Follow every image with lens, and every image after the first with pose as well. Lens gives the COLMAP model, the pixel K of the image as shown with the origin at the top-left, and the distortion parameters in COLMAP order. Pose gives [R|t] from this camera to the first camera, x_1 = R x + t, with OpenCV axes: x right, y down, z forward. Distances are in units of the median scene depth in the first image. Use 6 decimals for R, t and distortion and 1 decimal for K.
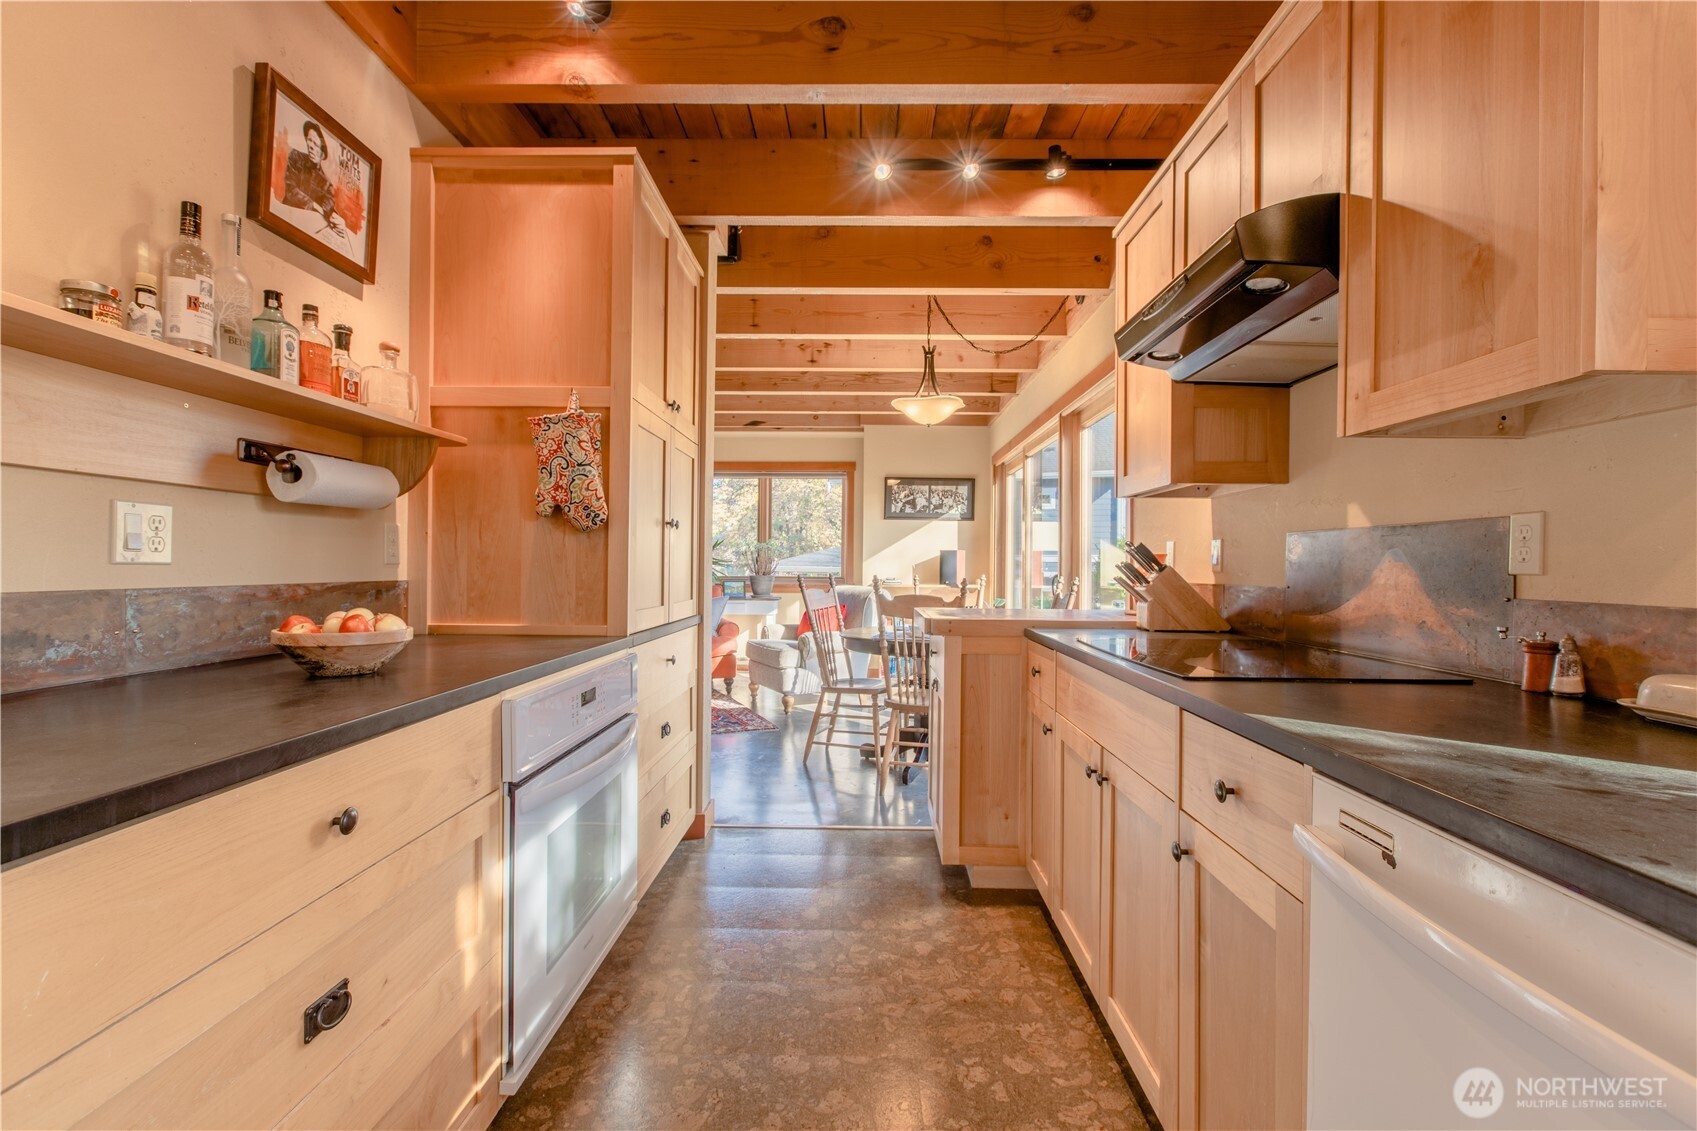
lens RADIAL K [[773.3, 0, 848.5], [0, 773.3, 565.5], [0, 0, 1]] dist [-0.001589, -0.000645]
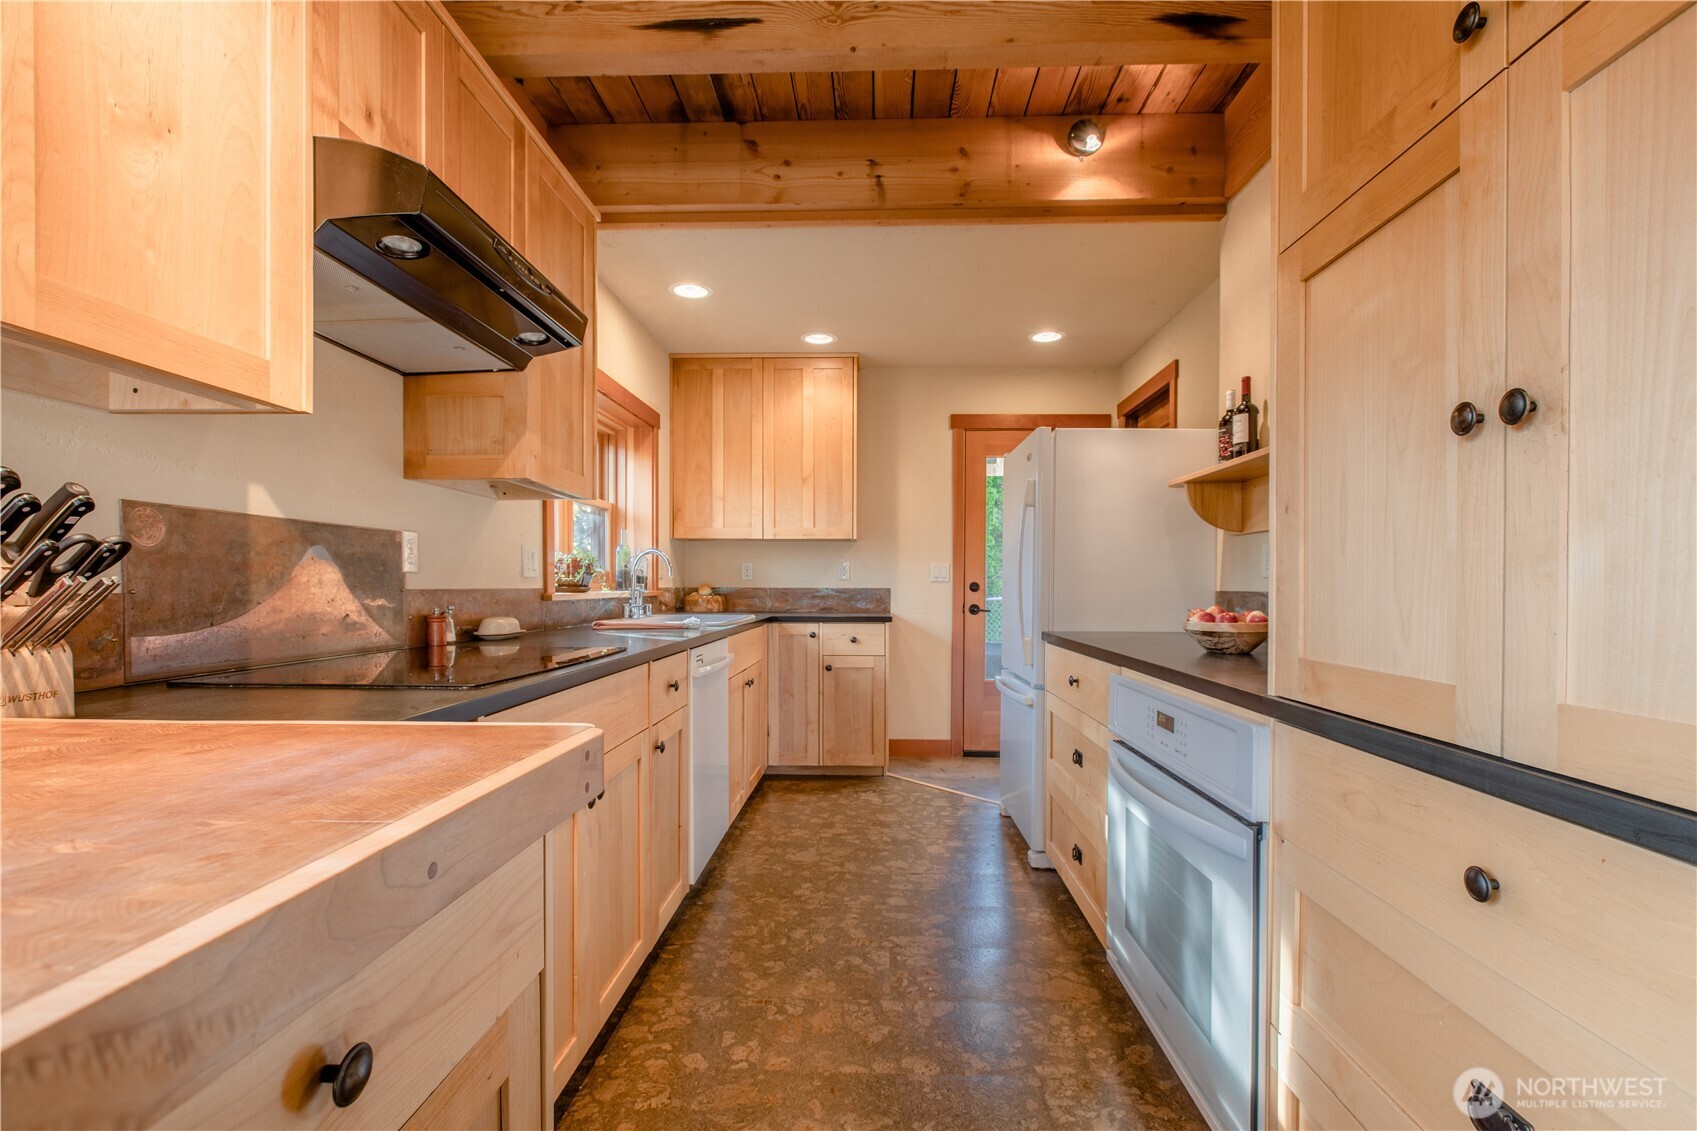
lens RADIAL K [[773.3, 0, 848.5], [0, 773.3, 565.5], [0, 0, 1]] dist [-0.001589, -0.000645]
pose [[-0.999747, -0.010255, 0.020026, 0.005981], [-0.010765, 0.999616, -0.025537, 0.022242], [-0.019756, -0.025746, -0.999473, 2.072053]]
